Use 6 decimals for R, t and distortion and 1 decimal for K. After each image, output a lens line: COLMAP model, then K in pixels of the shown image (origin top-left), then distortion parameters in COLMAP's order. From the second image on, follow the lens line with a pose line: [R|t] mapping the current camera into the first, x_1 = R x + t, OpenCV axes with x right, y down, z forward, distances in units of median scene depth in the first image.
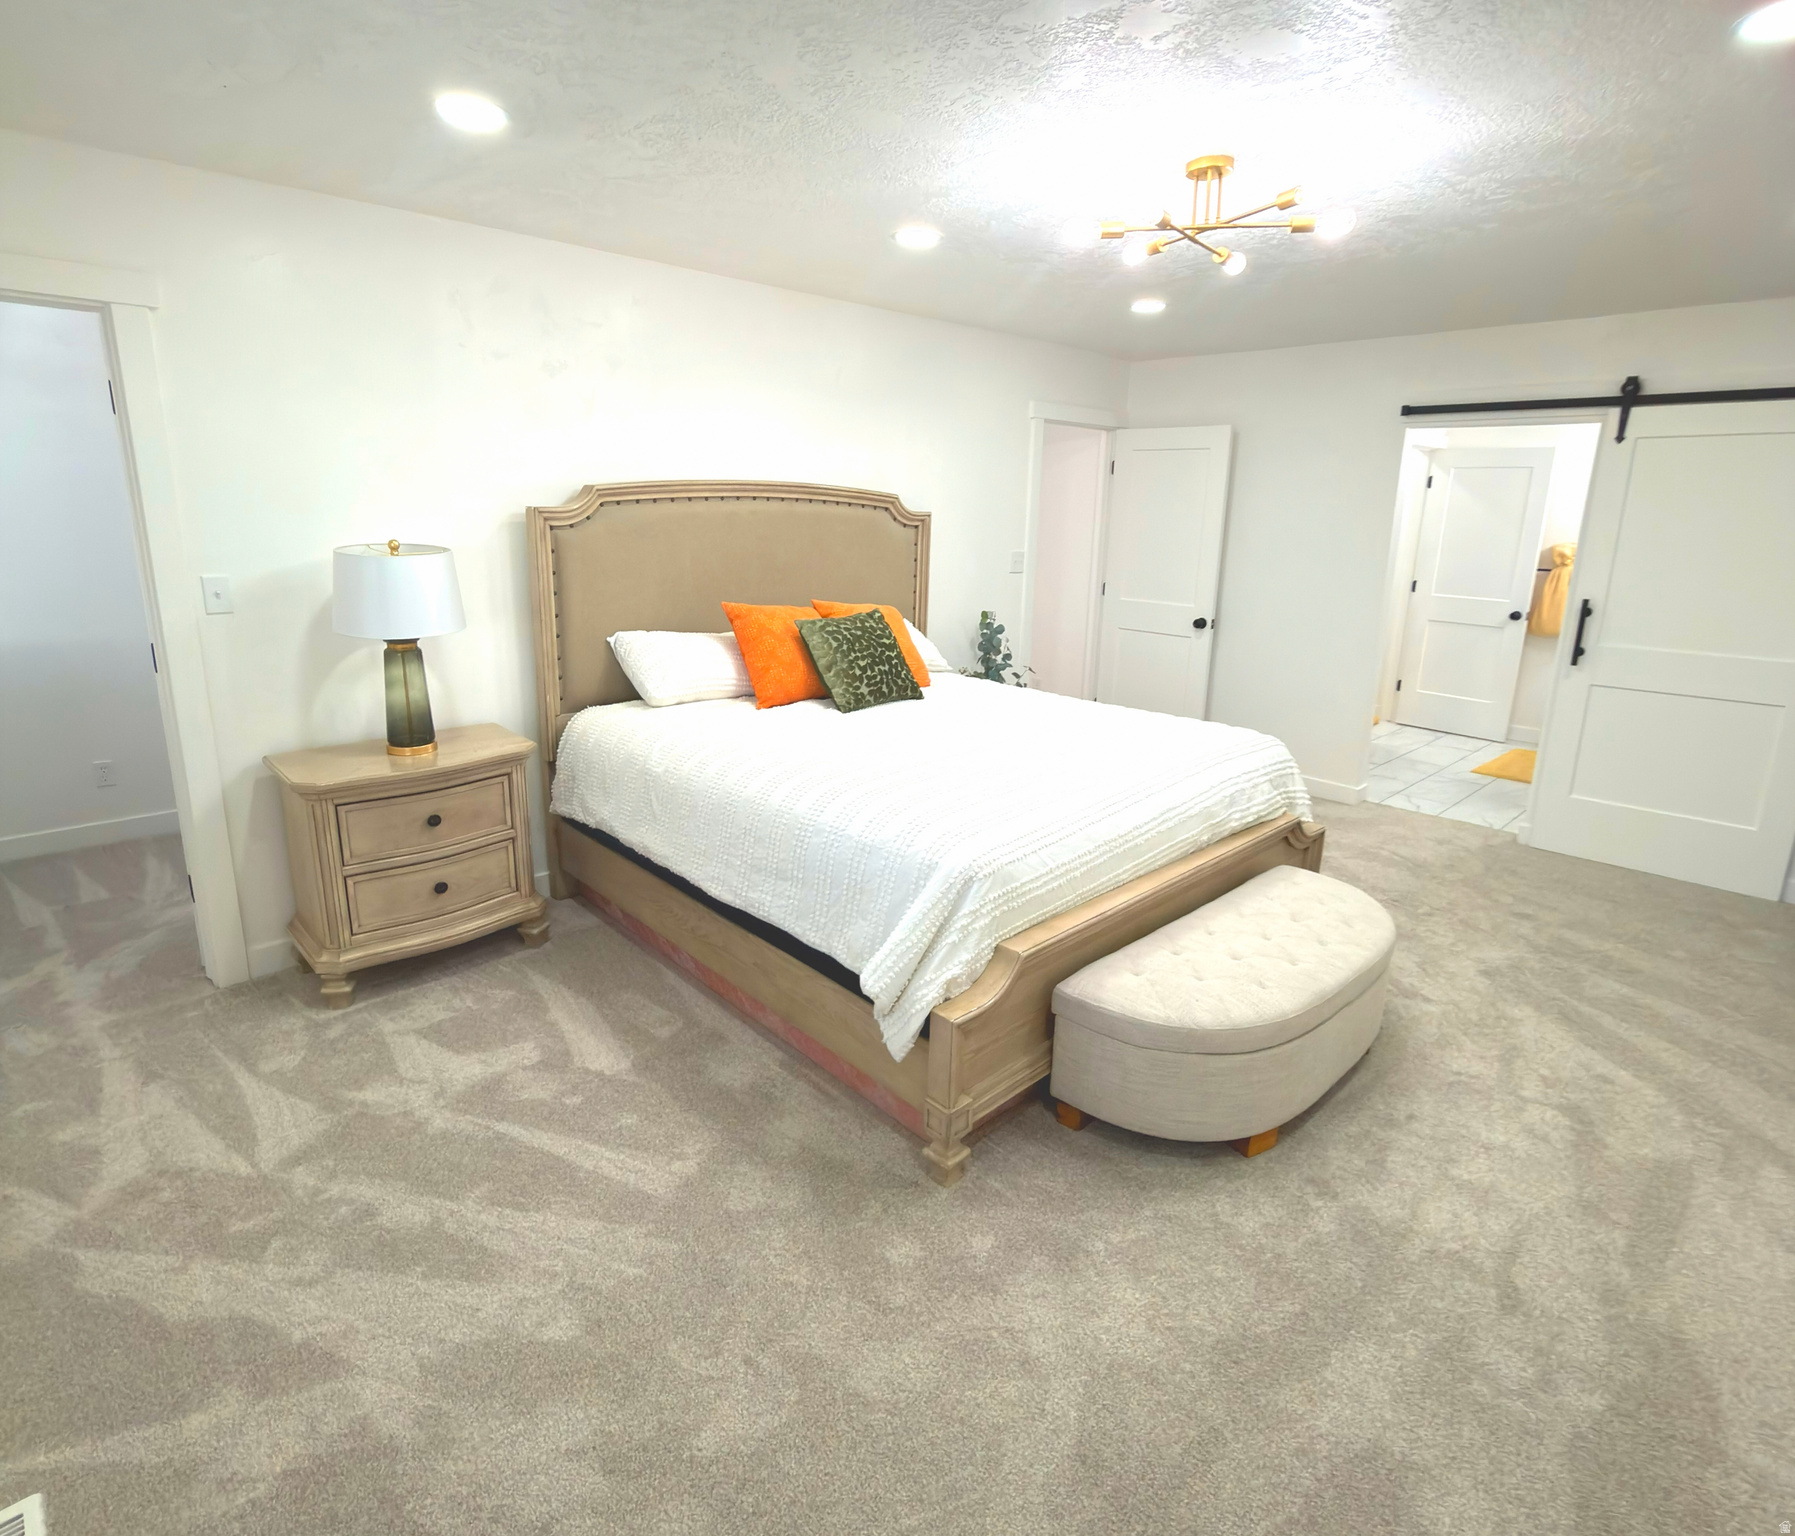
lens RADIAL K [[958.6, 0, 889.6], [0, 958.6, 759.3], [0, 0, 1]] dist [0.006940, 0.001117]
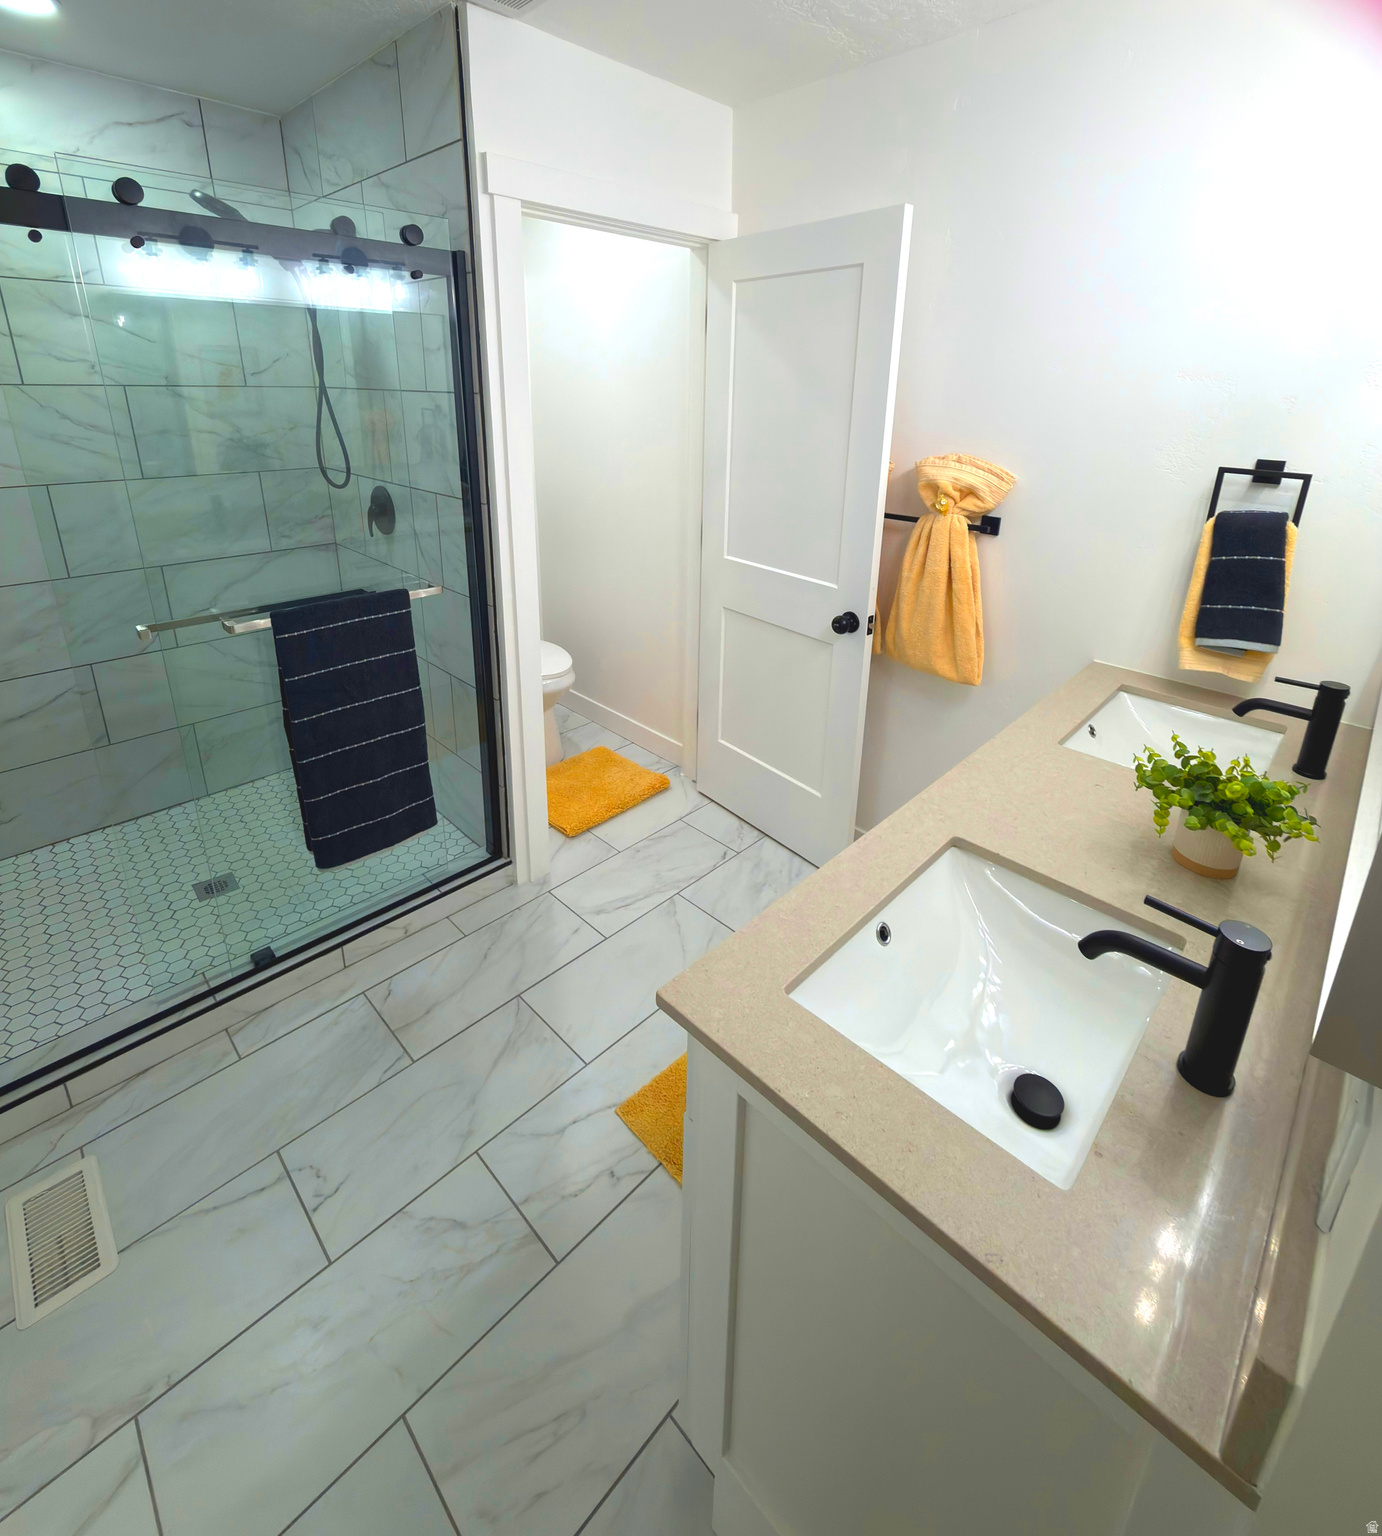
lens RADIAL K [[732.1, 0, 683.8], [0, 732.1, 613.3], [0, 0, 1]] dist [-0.001133, -0.000465]
pose [[0.999198, -0.012550, 0.038012, 0.565632], [0.011025, 0.999137, 0.040050, -0.167706], [-0.038481, -0.039599, 0.998474, 0.675142]]
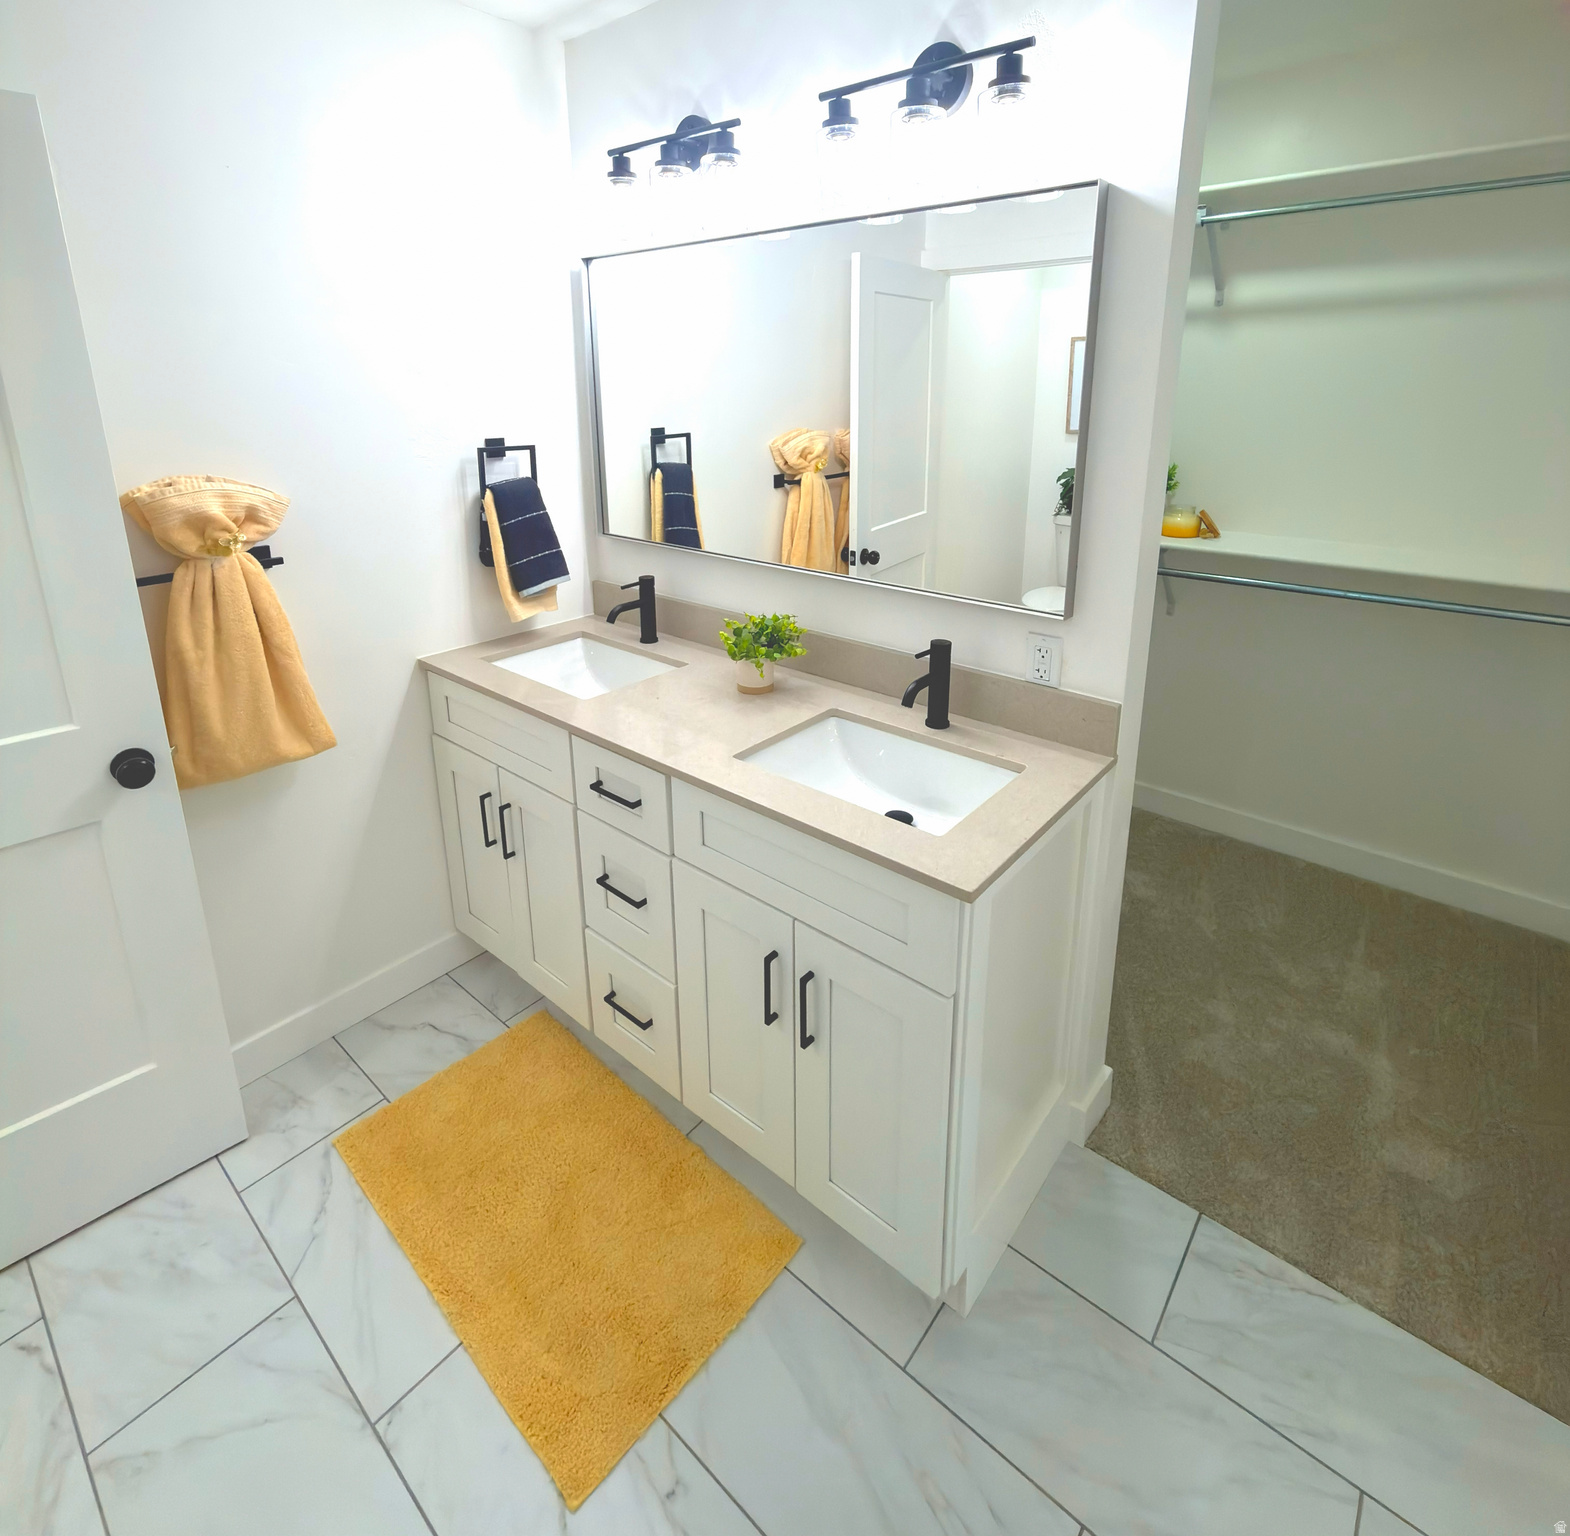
lens RADIAL K [[832.4, 0, 800.8], [0, 832.4, 592.0], [0, 0, 1]] dist [-0.004740, 0.001273]
pose [[-0.128027, -0.258081, 0.957603, 0.422280], [0.257712, 0.923724, 0.283405, -0.211177], [-0.957702, 0.283069, -0.051751, 0.824062]]
